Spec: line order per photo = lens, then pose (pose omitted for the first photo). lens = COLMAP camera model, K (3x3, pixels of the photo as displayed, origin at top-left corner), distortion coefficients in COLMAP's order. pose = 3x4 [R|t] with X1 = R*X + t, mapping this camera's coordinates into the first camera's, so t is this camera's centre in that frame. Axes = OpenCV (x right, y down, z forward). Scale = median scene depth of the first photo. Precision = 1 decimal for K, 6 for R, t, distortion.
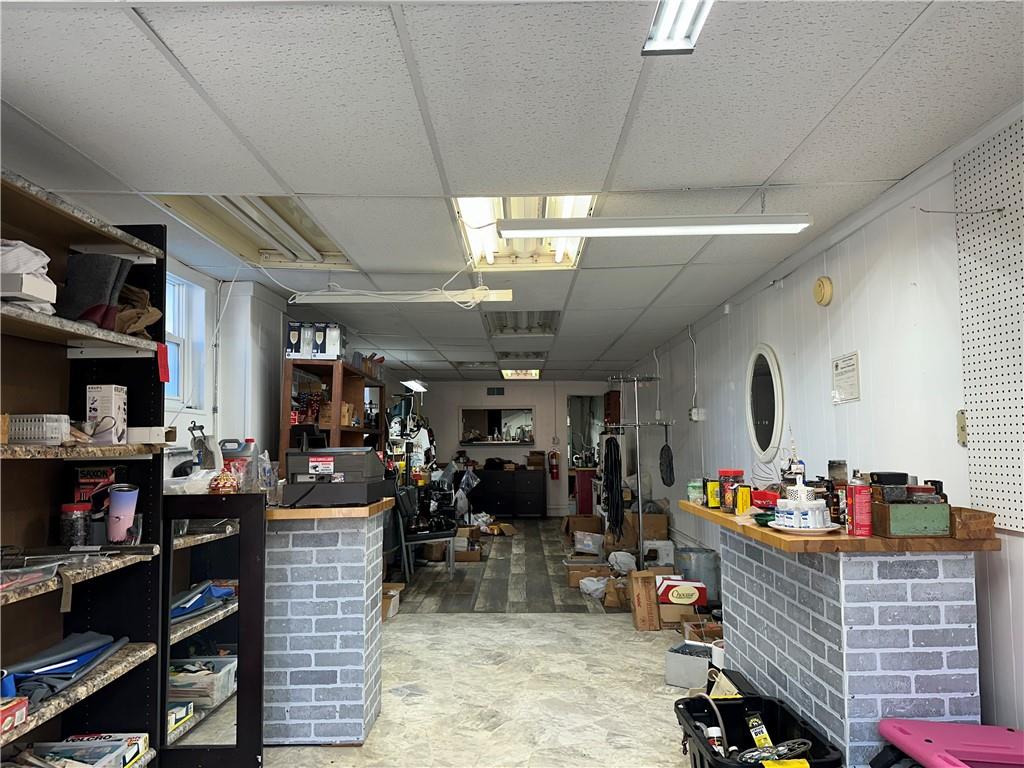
lens RADIAL K [[721.7, 0, 507.8], [0, 721.7, 382.8], [0, 0, 1]] dist [0.083017, -0.113831]
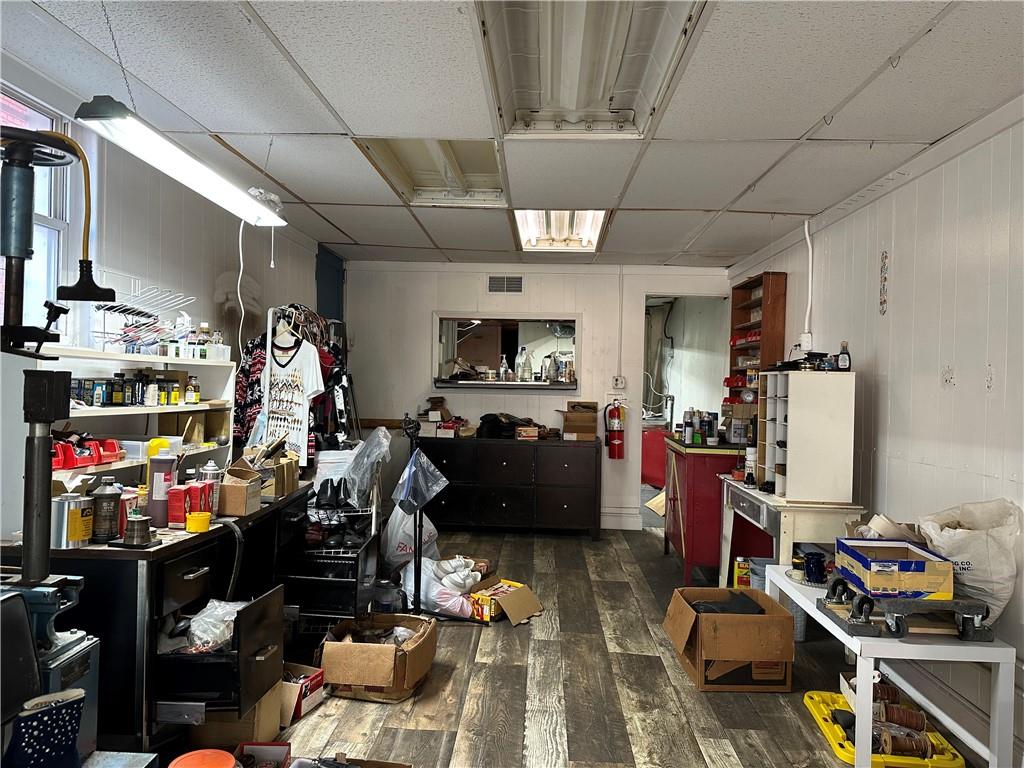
lens RADIAL K [[721.7, 0, 507.8], [0, 721.7, 382.8], [0, 0, 1]] dist [0.083017, -0.113831]
pose [[0.999105, 0.029452, -0.030371, 0.002580], [-0.026799, 0.996078, 0.084328, 0.039462], [0.032736, -0.083439, 0.995975, 0.495507]]
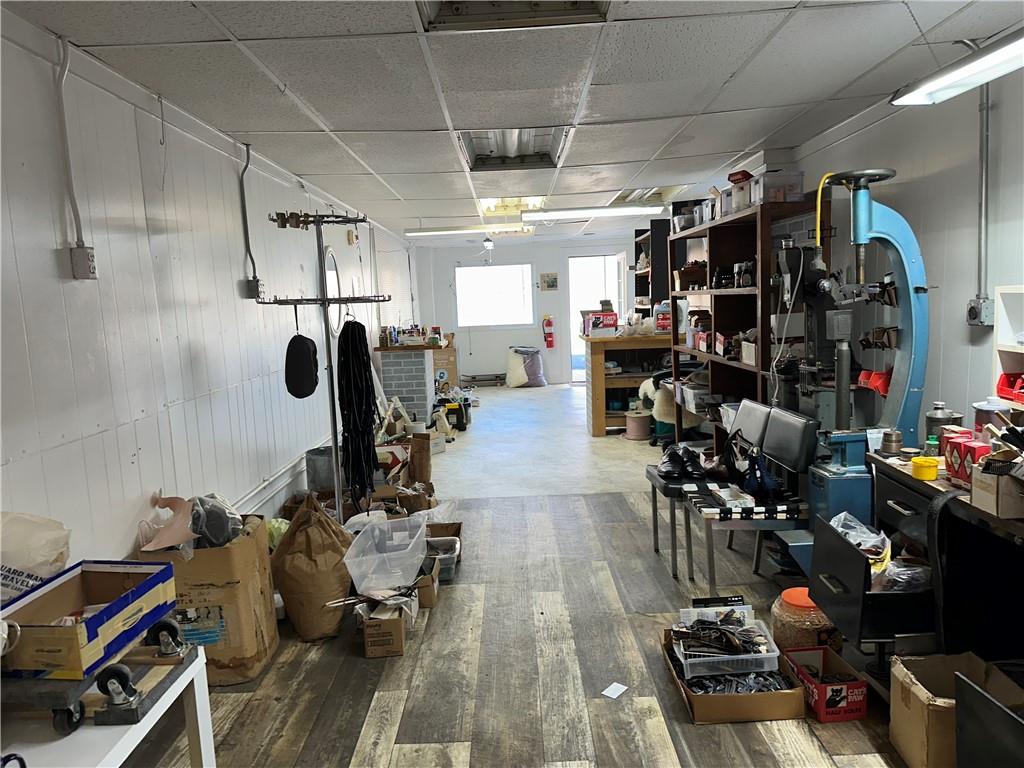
lens RADIAL K [[721.7, 0, 507.8], [0, 721.7, 382.8], [0, 0, 1]] dist [0.083017, -0.113831]
pose [[-0.998692, 0.050786, -0.005982, 0.018153], [0.050590, 0.998291, 0.029261, 0.062233], [0.007458, 0.028920, -0.999554, 0.842040]]
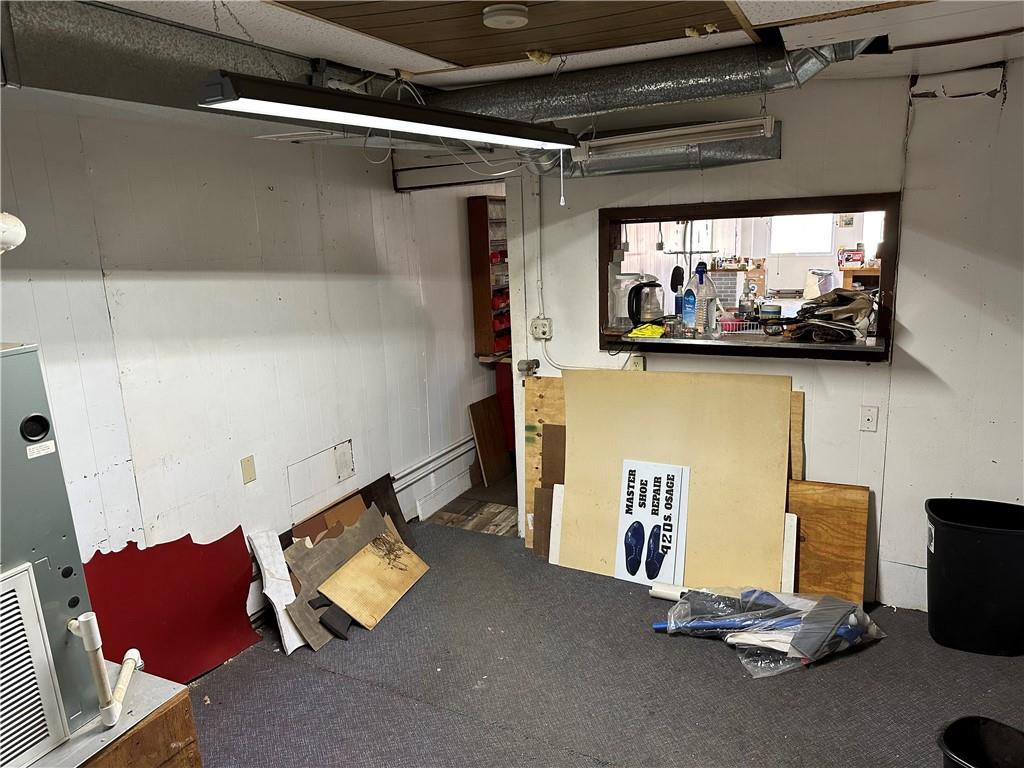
lens RADIAL K [[722.6, 0, 507.6], [0, 722.6, 378.4], [0, 0, 1]] dist [0.134346, -0.207371]
pose [[-0.908197, -0.047250, 0.415867, -0.039543], [0.007271, 0.991676, 0.128551, 0.063060], [-0.418479, 0.119773, -0.900294, 1.201665]]
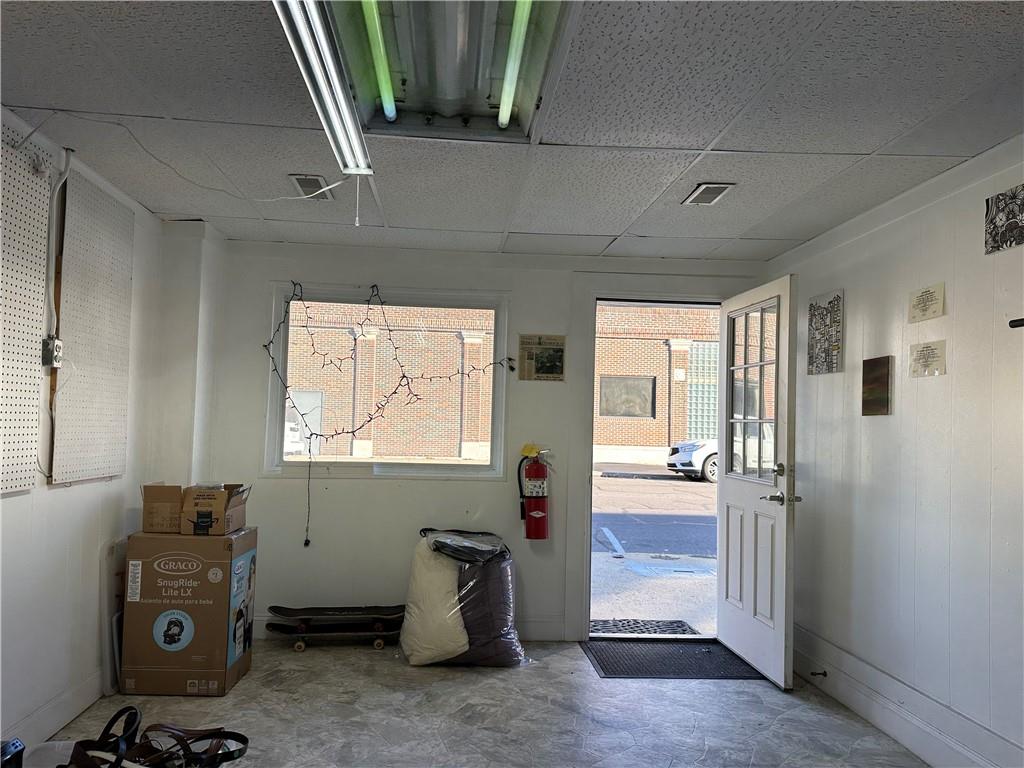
lens RADIAL K [[721.7, 0, 507.8], [0, 721.7, 382.8], [0, 0, 1]] dist [0.083017, -0.113831]
pose [[-0.994704, -0.024434, -0.099839, 0.006552], [-0.010495, 0.990401, -0.137822, 0.031727], [0.102248, -0.136044, -0.985412, 0.382703]]
